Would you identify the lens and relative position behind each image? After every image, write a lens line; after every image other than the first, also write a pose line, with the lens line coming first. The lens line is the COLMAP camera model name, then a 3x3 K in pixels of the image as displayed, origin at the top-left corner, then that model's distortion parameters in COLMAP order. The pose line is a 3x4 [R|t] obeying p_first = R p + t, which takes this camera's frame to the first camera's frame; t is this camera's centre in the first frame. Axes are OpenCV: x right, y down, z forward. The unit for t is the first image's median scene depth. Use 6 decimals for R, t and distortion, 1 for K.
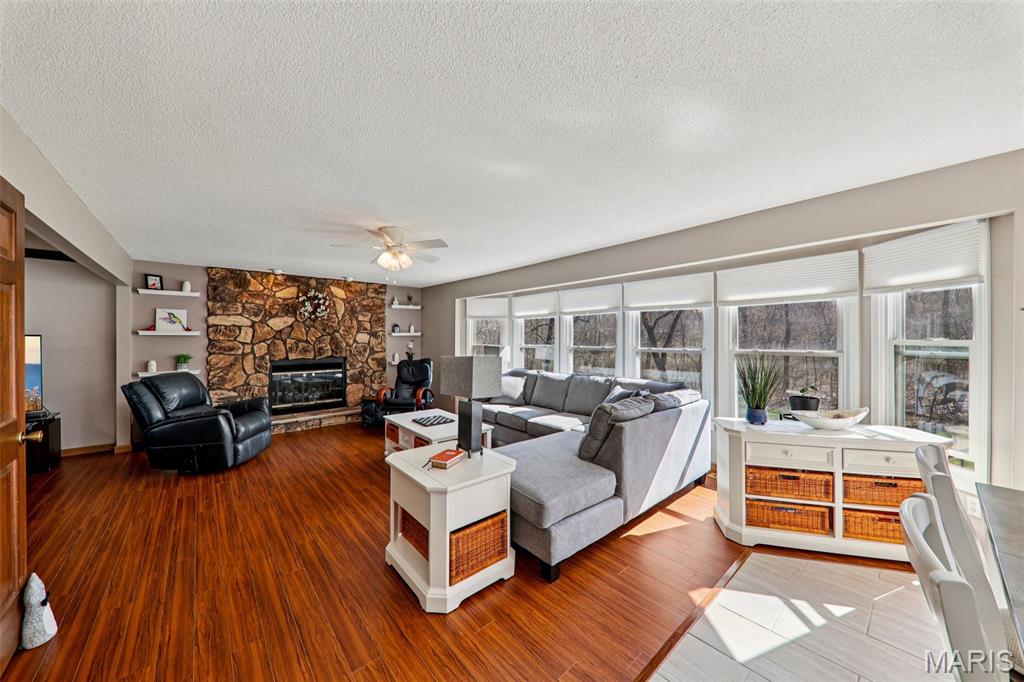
lens RADIAL K [[355.1, 0, 514.9], [0, 355.1, 339.1], [0, 0, 1]] dist [0.007904, -0.005237]
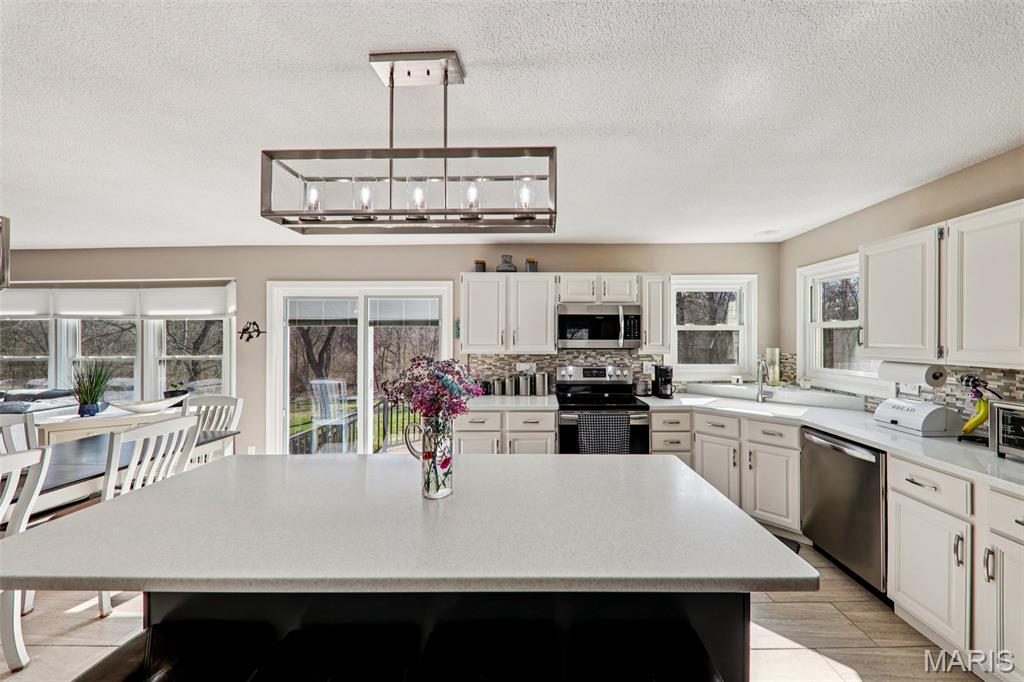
lens RADIAL K [[355.1, 0, 534.6], [0, 355.1, 334.8], [0, 0, 1]] dist [0.007904, -0.005237]
pose [[0.666793, 0.013528, 0.745120, 0.388966], [0.004110, 0.999753, -0.021829, -0.008374], [-0.745232, 0.017618, 0.666573, -0.518271]]
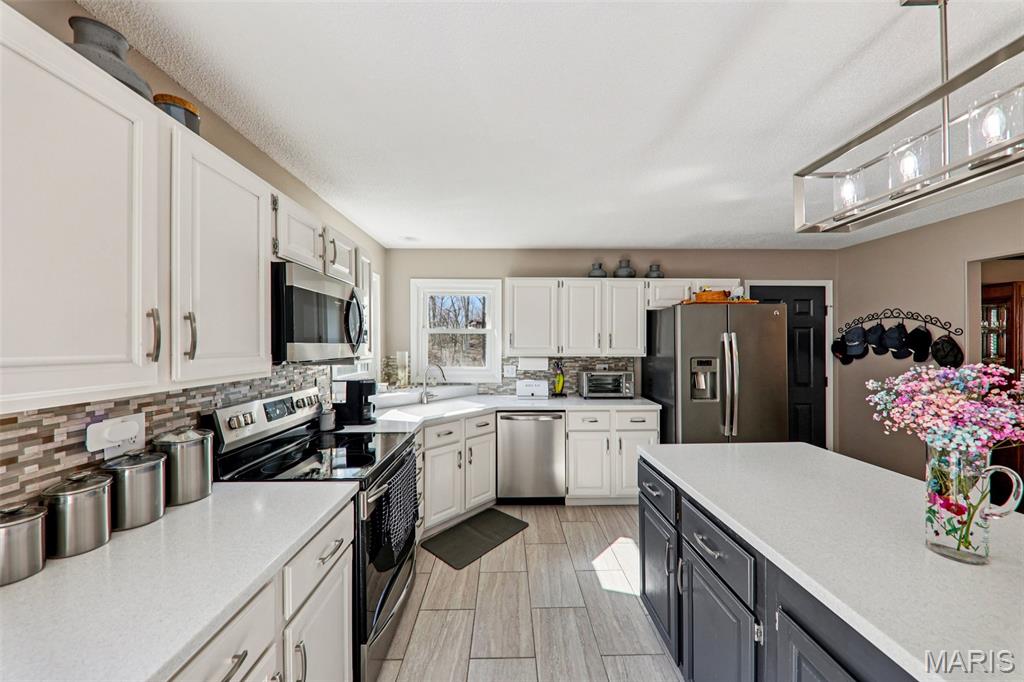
lens RADIAL K [[355.1, 0, 509.4], [0, 355.1, 342.0], [0, 0, 1]] dist [0.007904, -0.005237]
pose [[-0.759306, 0.005613, 0.650710, 0.571643], [0.008131, 0.999967, 0.000862, -0.012908], [-0.650683, 0.005946, -0.759326, -0.048376]]
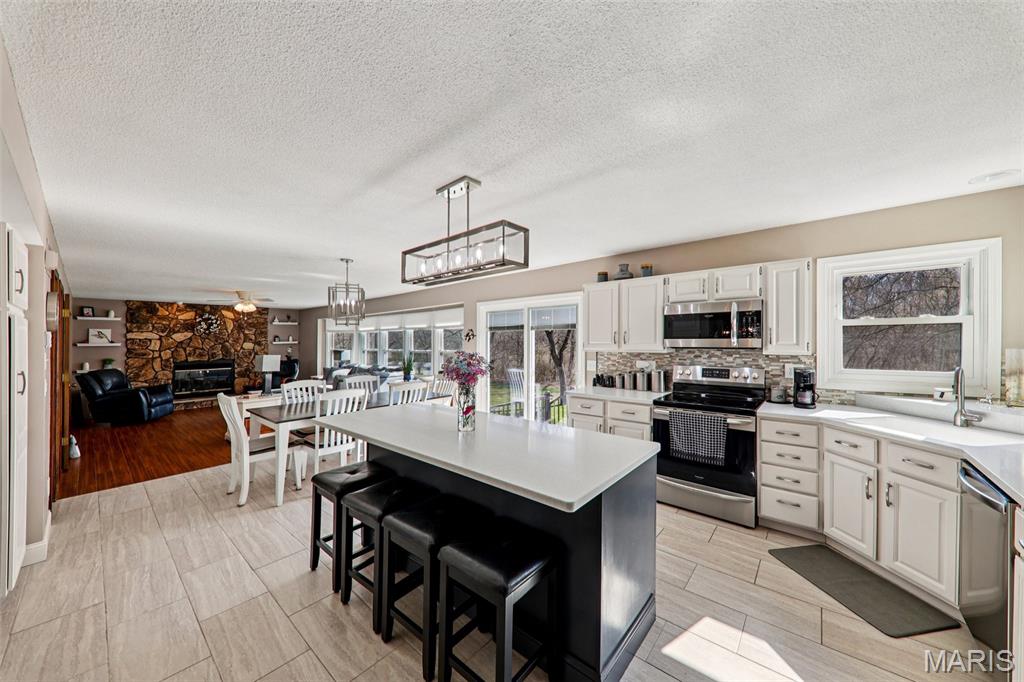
lens RADIAL K [[355.1, 0, 524.8], [0, 355.1, 336.7], [0, 0, 1]] dist [0.007904, -0.005237]
pose [[0.985732, -0.005773, 0.168221, 0.517401], [0.008555, 0.999838, -0.015819, -0.009599], [-0.168103, 0.017032, 0.985622, -0.725690]]
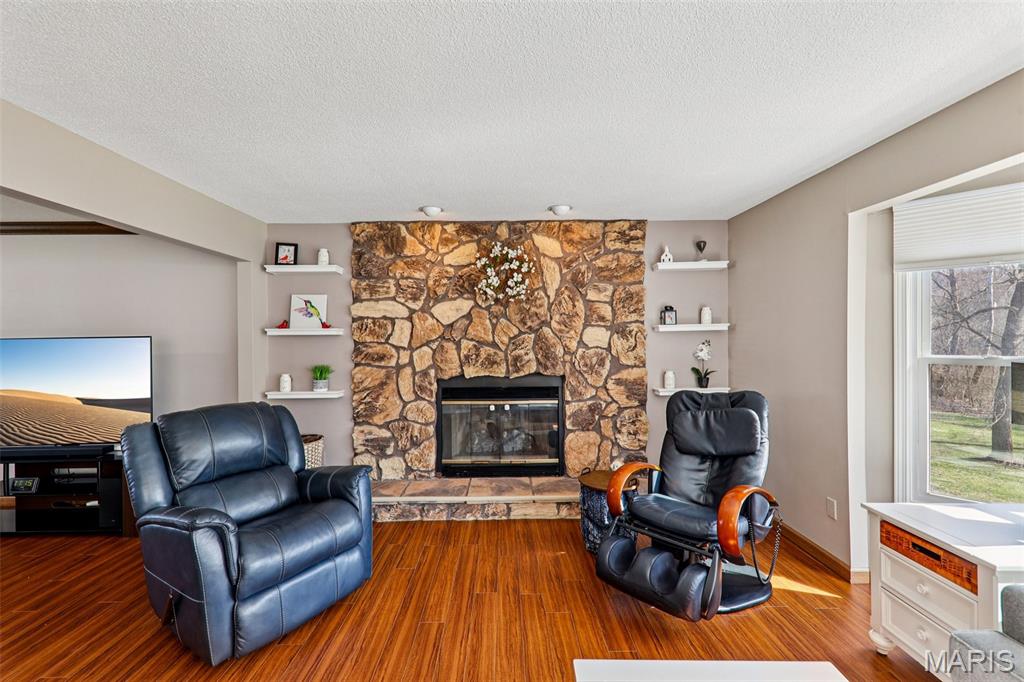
lens RADIAL K [[437.5, 0, 498.4], [0, 437.5, 340.7], [0, 0, 1]] dist [0.004292, -0.001083]
pose [[0.746791, -0.004534, -0.665044, -0.163407], [0.005772, 0.999983, -0.000336, 0.001257], [0.665034, -0.003588, 0.746804, 0.571737]]
